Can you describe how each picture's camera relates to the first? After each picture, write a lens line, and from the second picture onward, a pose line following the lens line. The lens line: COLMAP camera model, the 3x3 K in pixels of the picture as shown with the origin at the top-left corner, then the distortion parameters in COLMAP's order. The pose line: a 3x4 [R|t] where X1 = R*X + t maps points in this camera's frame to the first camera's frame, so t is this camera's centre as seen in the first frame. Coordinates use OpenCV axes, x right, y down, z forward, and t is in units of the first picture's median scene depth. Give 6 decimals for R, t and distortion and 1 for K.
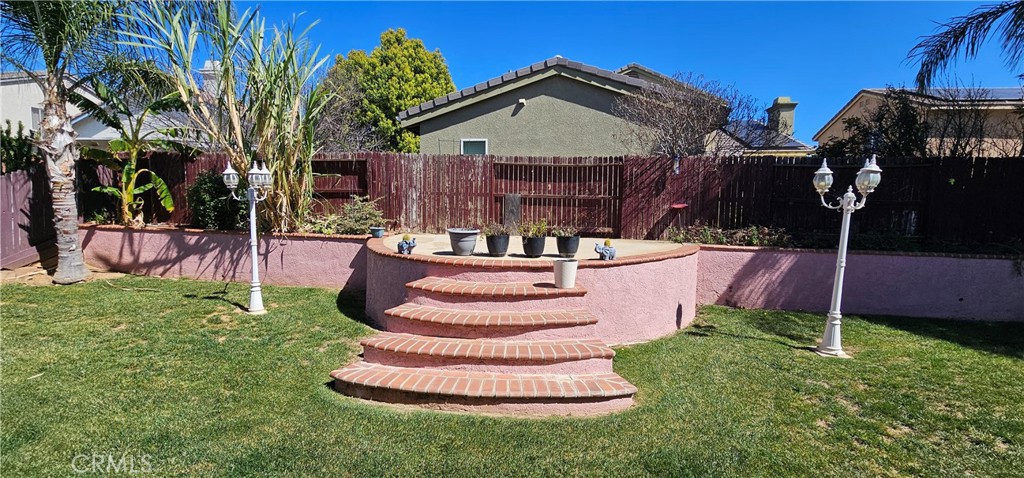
lens RADIAL K [[414.0, 0, 509.1], [0, 414.0, 238.4], [0, 0, 1]] dist [-0.001900, 0.000048]
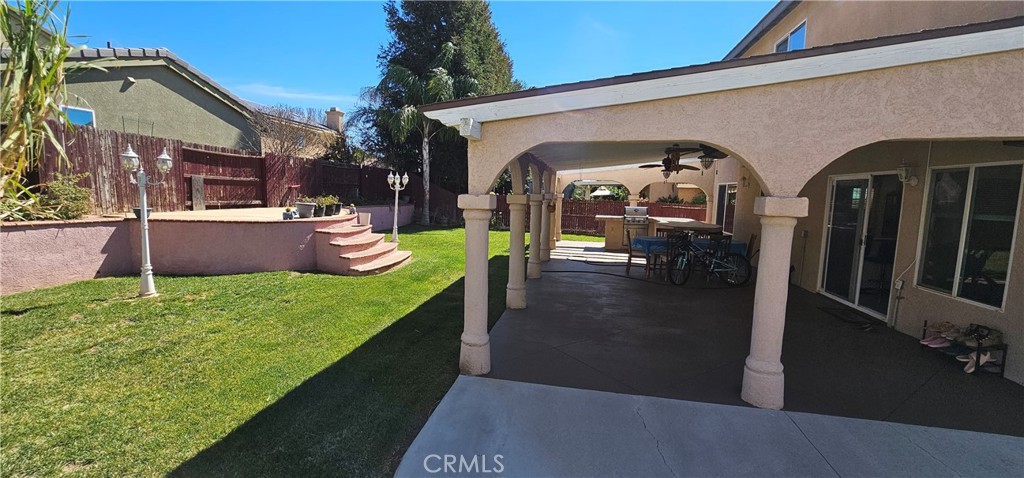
lens RADIAL K [[414.0, 0, 509.1], [0, 414.0, 238.4], [0, 0, 1]] dist [-0.001900, 0.000048]
pose [[0.024018, -0.126482, 0.991678, -1.173984], [0.050849, 0.990835, 0.125143, -0.030834], [-0.998418, 0.047420, 0.030229, 0.075507]]
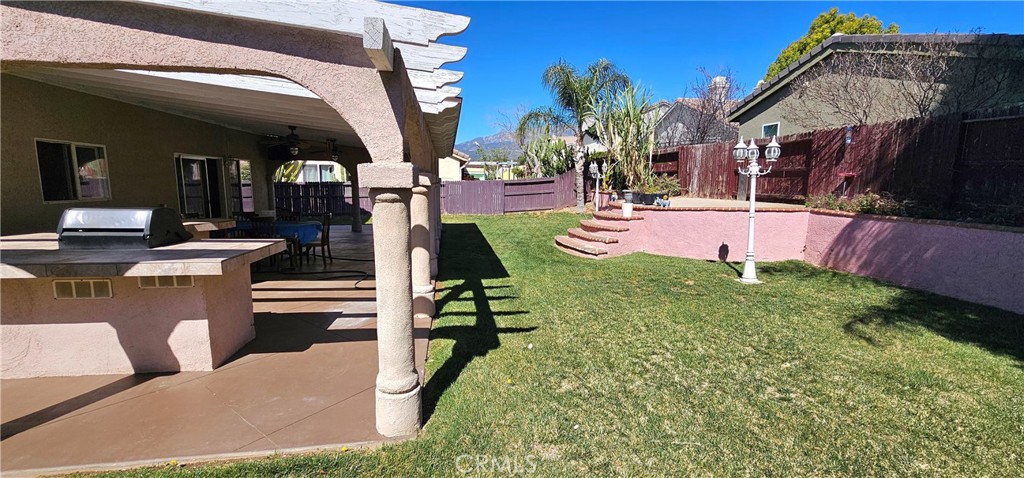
lens RADIAL K [[414.0, 0, 509.1], [0, 414.0, 238.4], [0, 0, 1]] dist [-0.001900, 0.000048]
pose [[0.285422, 0.117618, -0.951157, 1.079258], [-0.070741, 0.992319, 0.101481, 0.032139], [0.955788, 0.038321, 0.291550, -0.095056]]
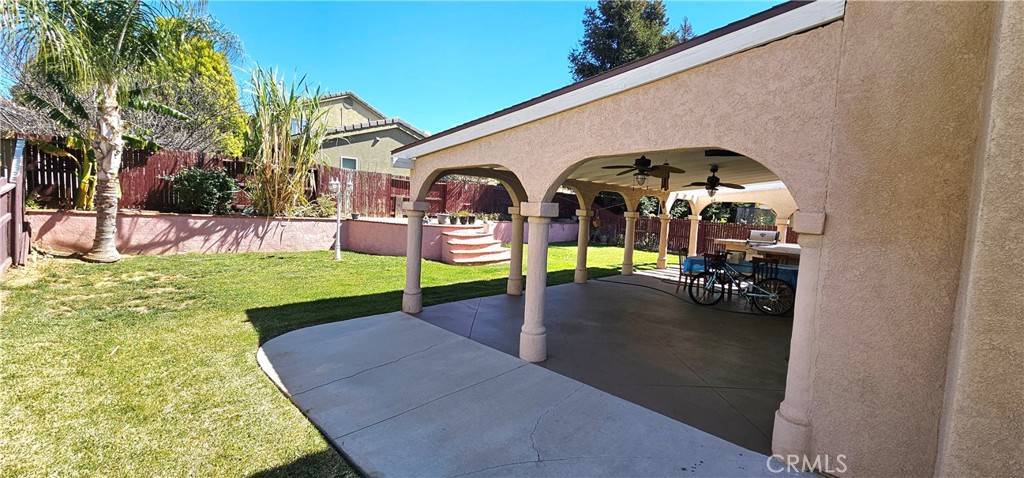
lens RADIAL K [[414.0, 0, 509.1], [0, 414.0, 238.4], [0, 0, 1]] dist [-0.001900, 0.000048]
pose [[0.578721, -0.048490, 0.814083, -1.236405], [0.024326, 0.998813, 0.042200, 0.018307], [-0.815163, -0.004619, 0.579214, -0.487215]]
